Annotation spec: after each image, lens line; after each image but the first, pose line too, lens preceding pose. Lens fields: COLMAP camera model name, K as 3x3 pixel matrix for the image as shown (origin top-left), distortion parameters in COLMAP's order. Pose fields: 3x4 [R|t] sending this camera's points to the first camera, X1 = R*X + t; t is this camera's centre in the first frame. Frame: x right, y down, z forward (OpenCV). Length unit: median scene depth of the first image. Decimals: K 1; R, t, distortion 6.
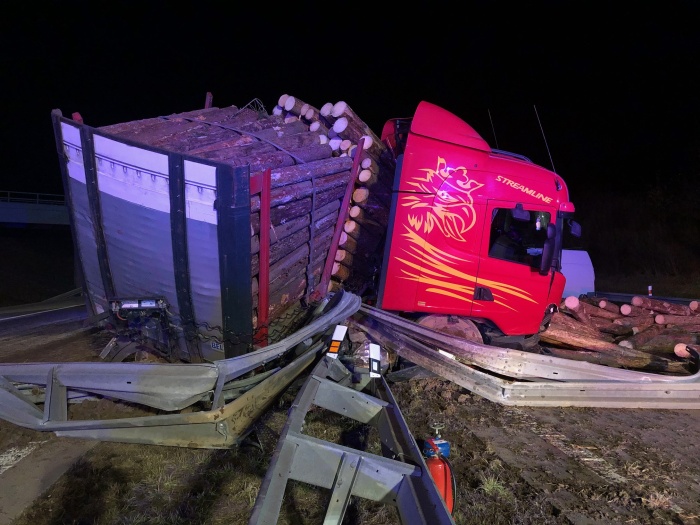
lens RADIAL K [[570.5, 0, 347.4], [0, 570.5, 255.1], [0, 0, 1]] dist [0.049698, -0.051665]
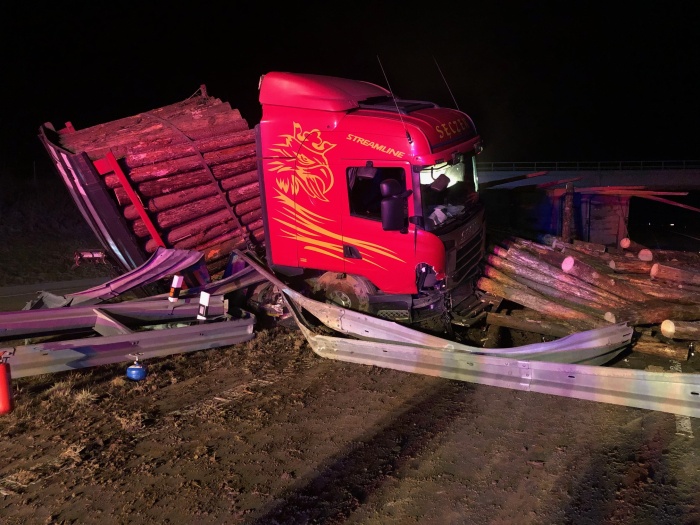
lens RADIAL K [[570.5, 0, 352.1], [0, 570.5, 260.0], [0, 0, 1]] dist [0.049698, -0.051665]
pose [[0.828959, 0.024151, -0.558788, 0.837418], [0.023383, 0.996697, 0.077766, 0.002713], [0.558821, -0.077531, 0.825656, 0.162078]]
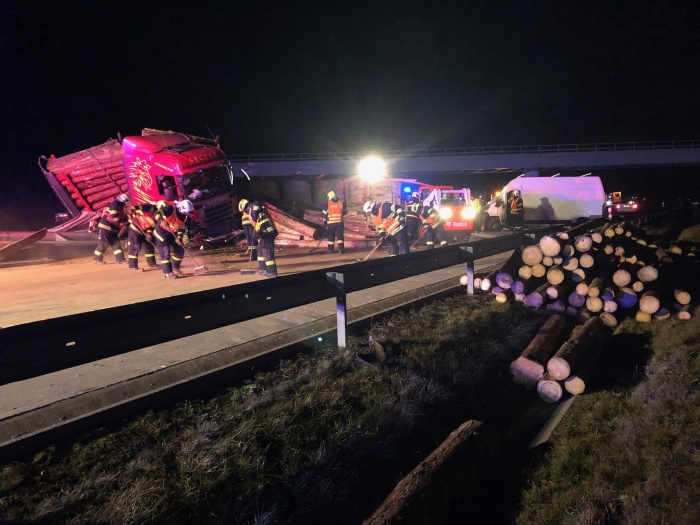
lens RADIAL K [[570.5, 0, 349.0], [0, 570.5, 261.6], [0, 0, 1]] dist [0.049698, -0.051665]
pose [[0.790289, 0.030218, -0.611988, 2.466914], [0.042918, 0.993600, 0.104482, 0.064202], [0.611229, -0.108836, 0.783935, -0.478316]]
